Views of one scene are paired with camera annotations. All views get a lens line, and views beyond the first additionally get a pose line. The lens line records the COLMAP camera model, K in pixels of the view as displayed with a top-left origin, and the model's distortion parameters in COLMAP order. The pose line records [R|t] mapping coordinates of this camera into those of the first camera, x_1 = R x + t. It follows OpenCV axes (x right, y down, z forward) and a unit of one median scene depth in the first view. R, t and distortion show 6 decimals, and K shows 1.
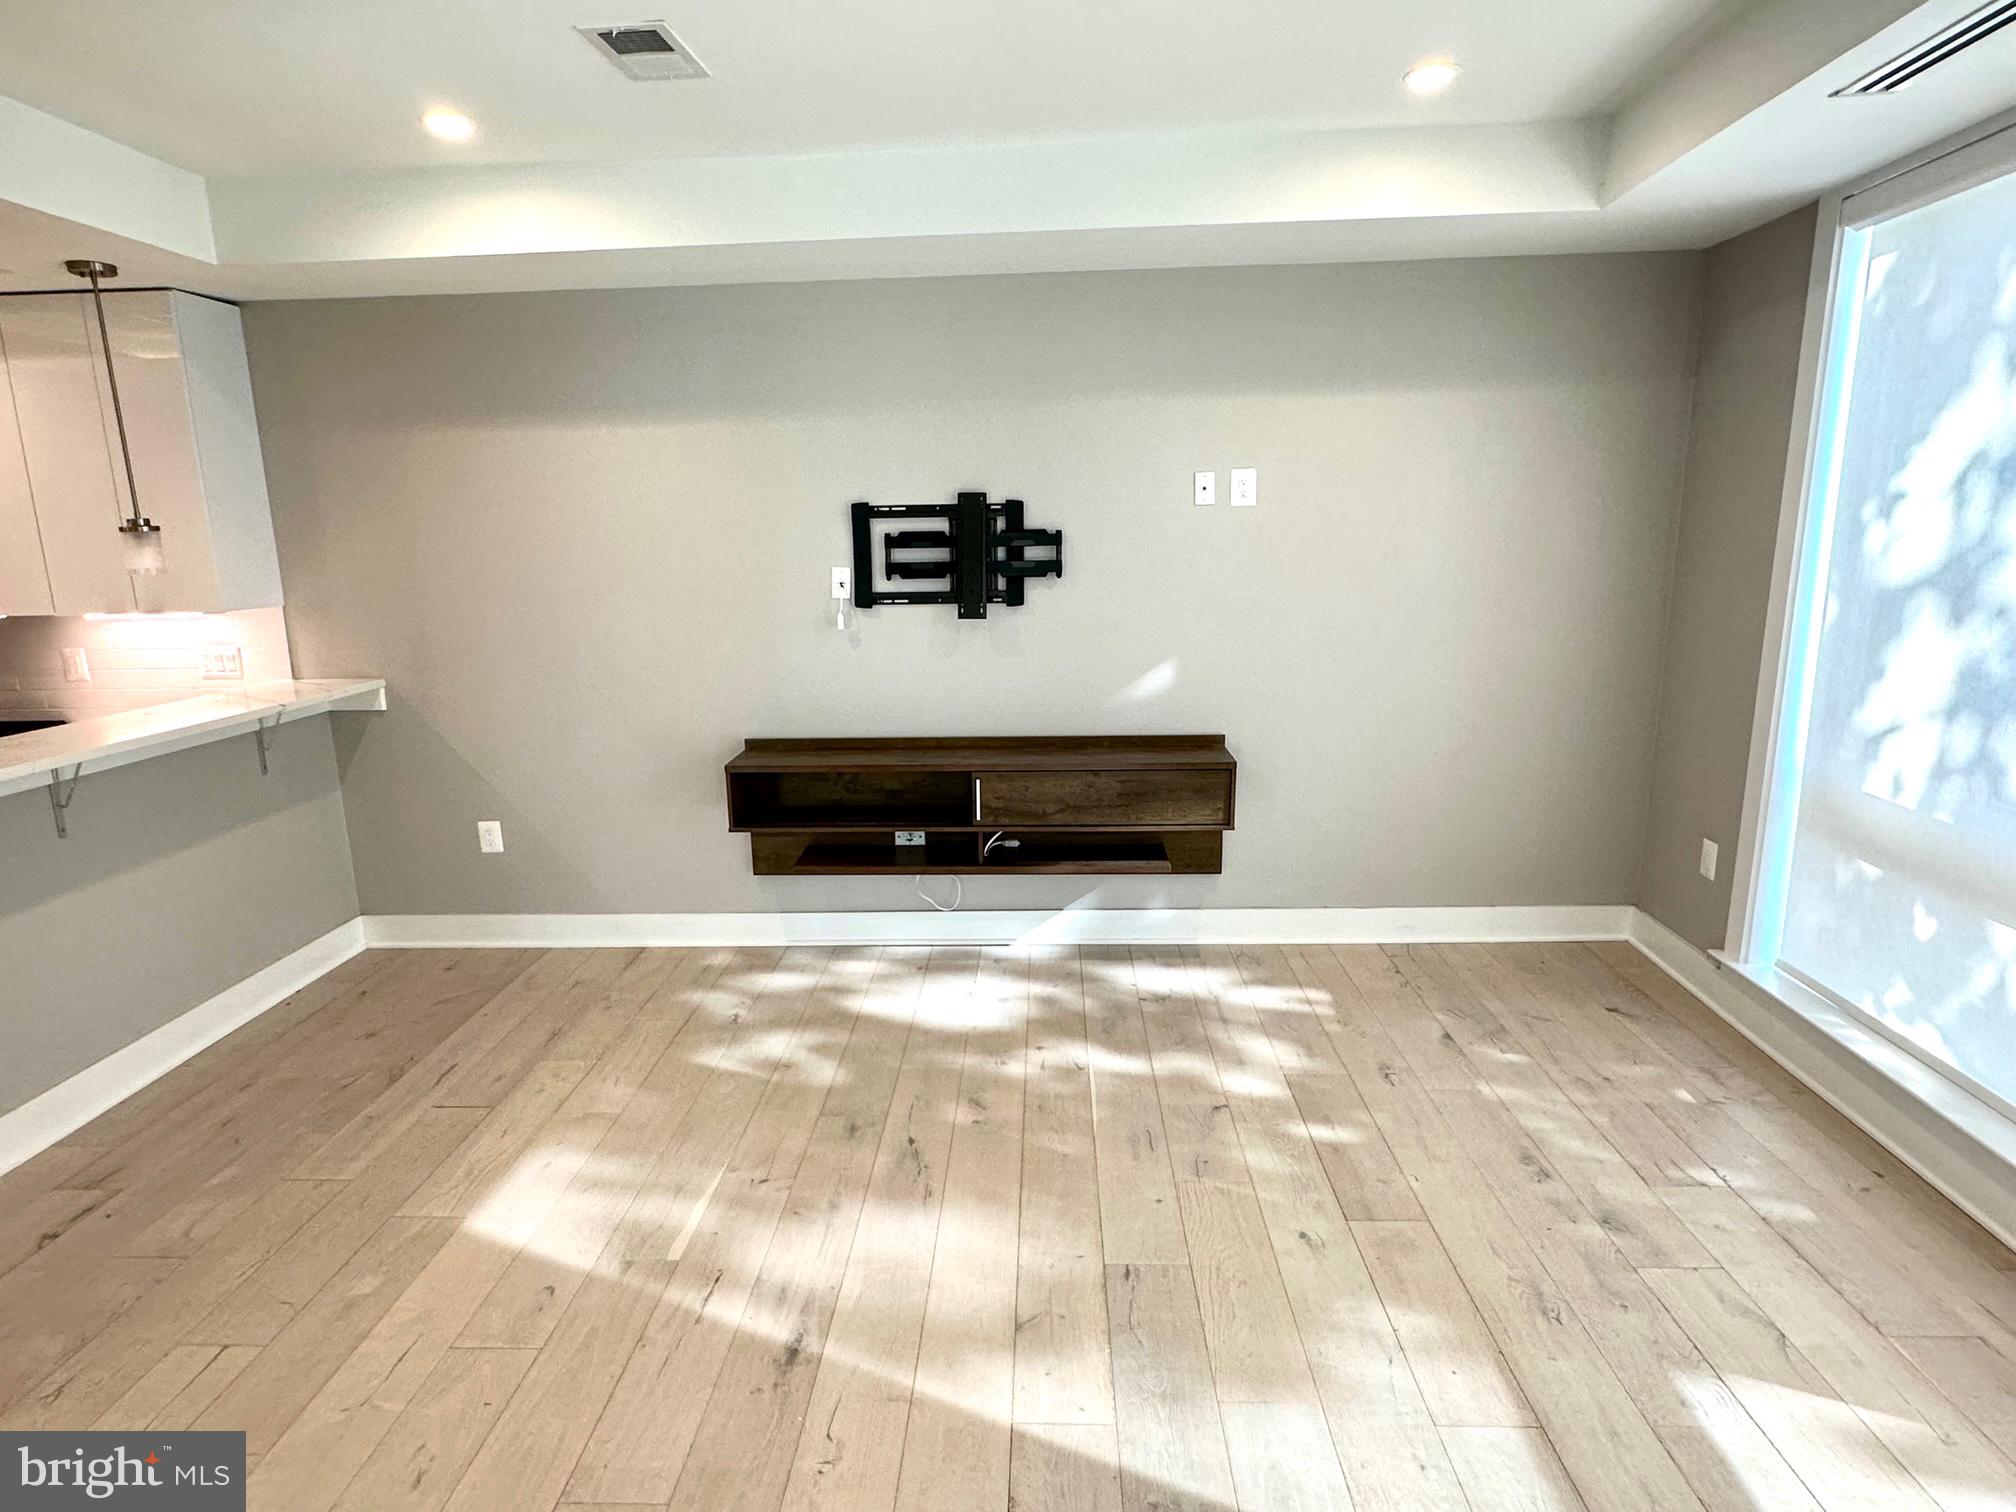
lens RADIAL K [[1103.8, 0, 1008.0], [0, 1103.8, 756.0], [0, 0, 1]] dist [0.005605, 0.000488]
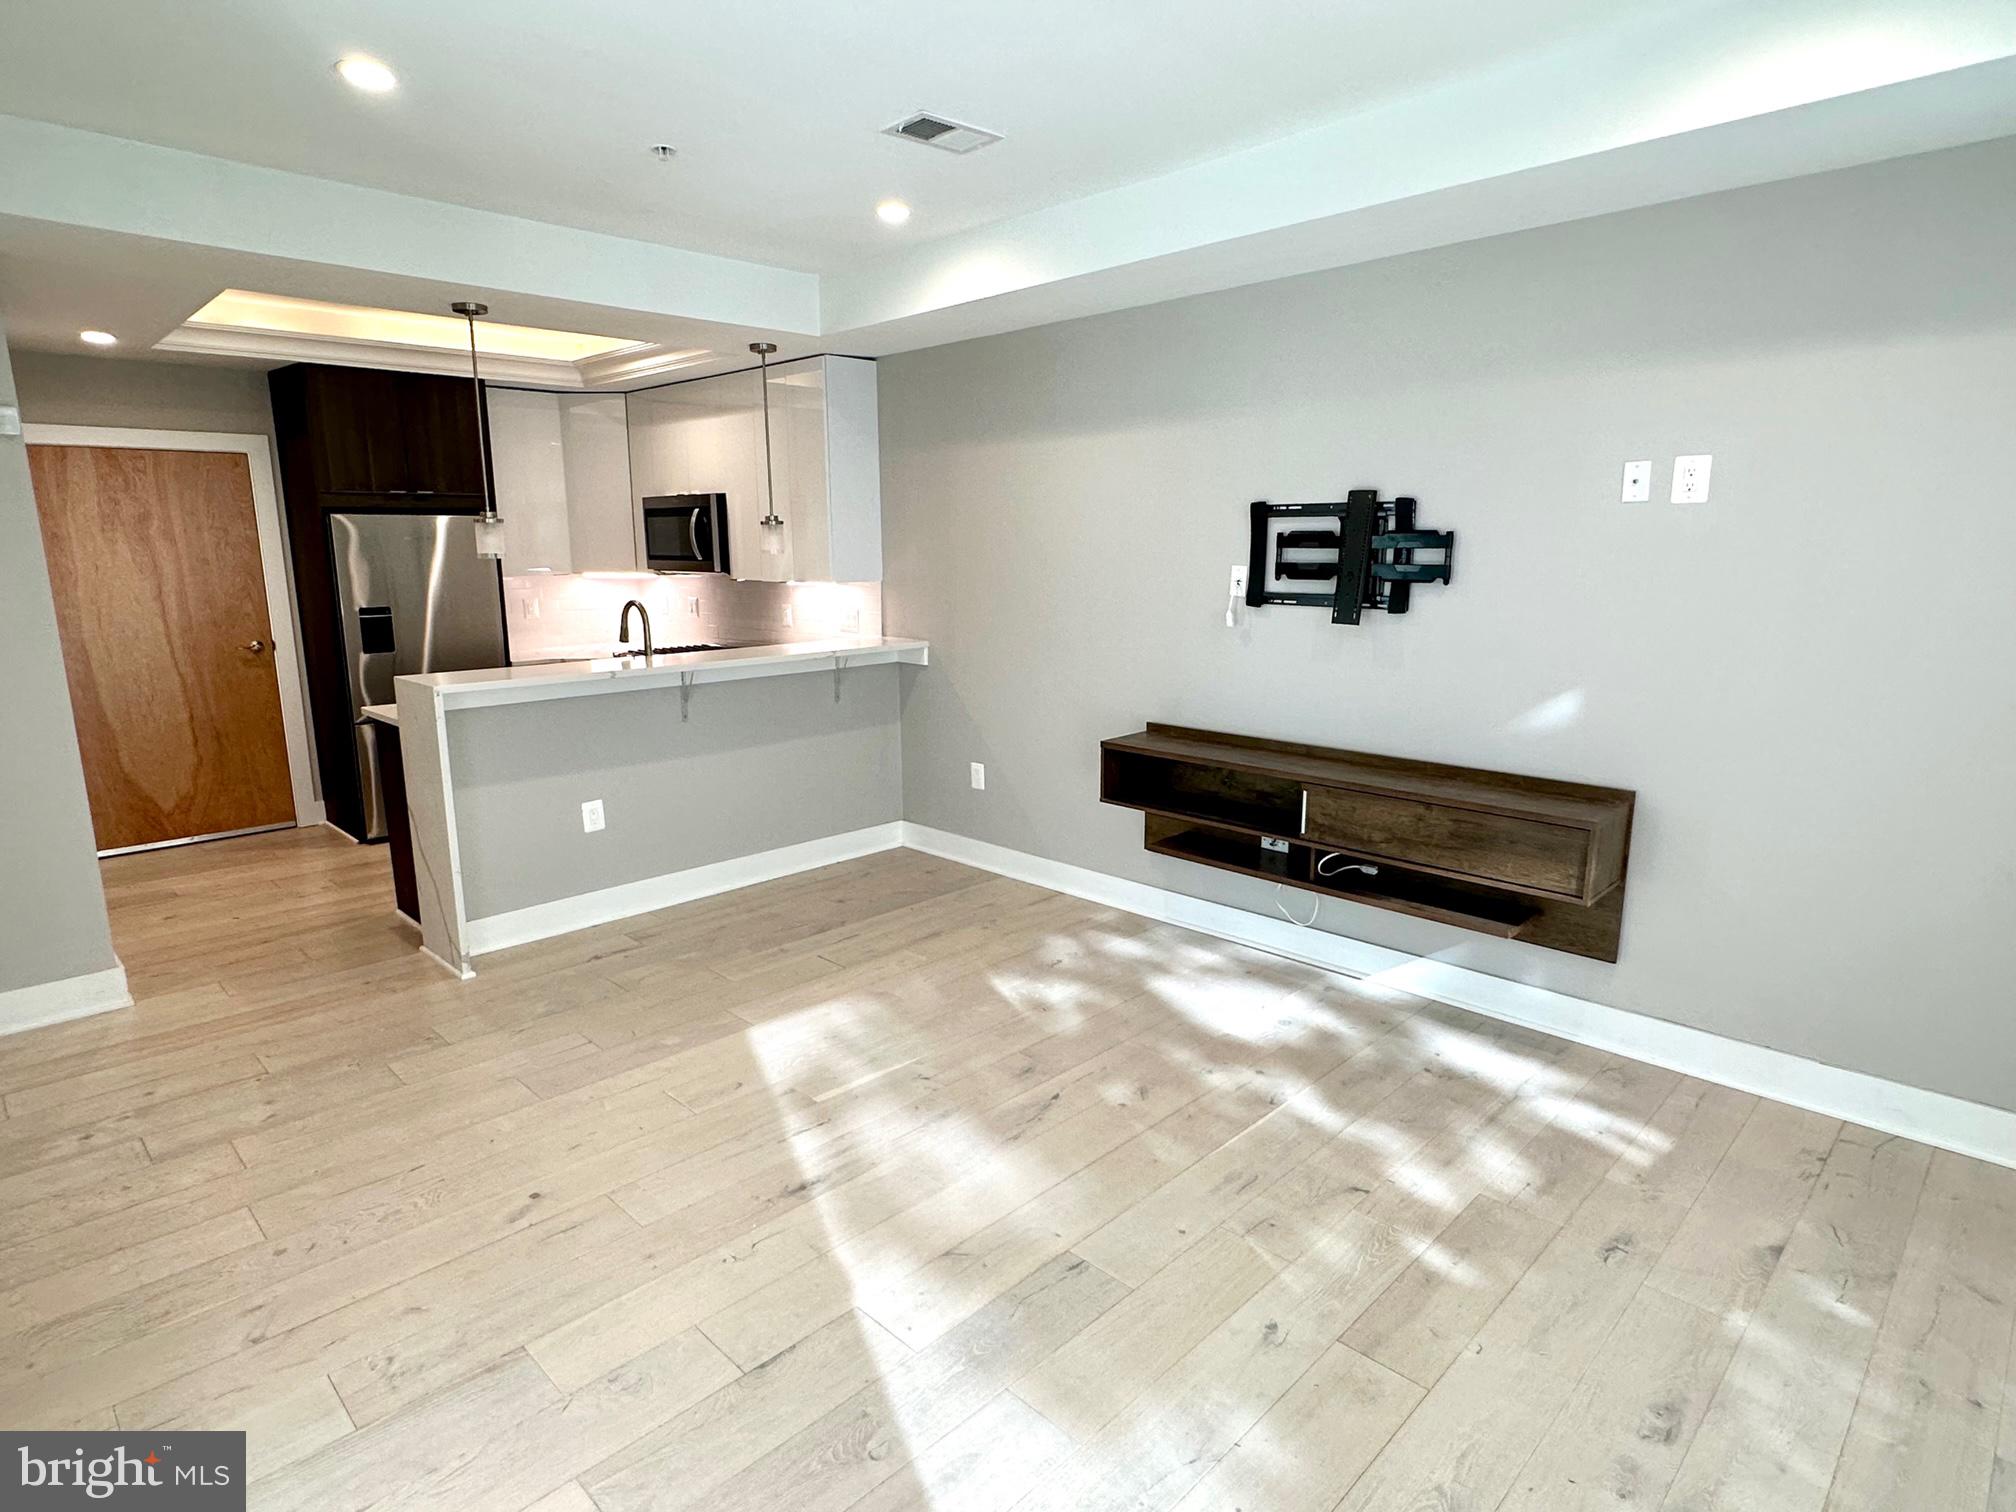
lens RADIAL K [[1108.2, 0, 1008.0], [0, 1108.2, 756.0], [0, 0, 1]] dist [0.002702, 0.010427]
pose [[0.740360, 0.145833, -0.656201, 0.394408], [-0.146561, 0.987718, 0.054151, -0.021866], [0.656039, 0.056082, 0.752641, 0.103159]]
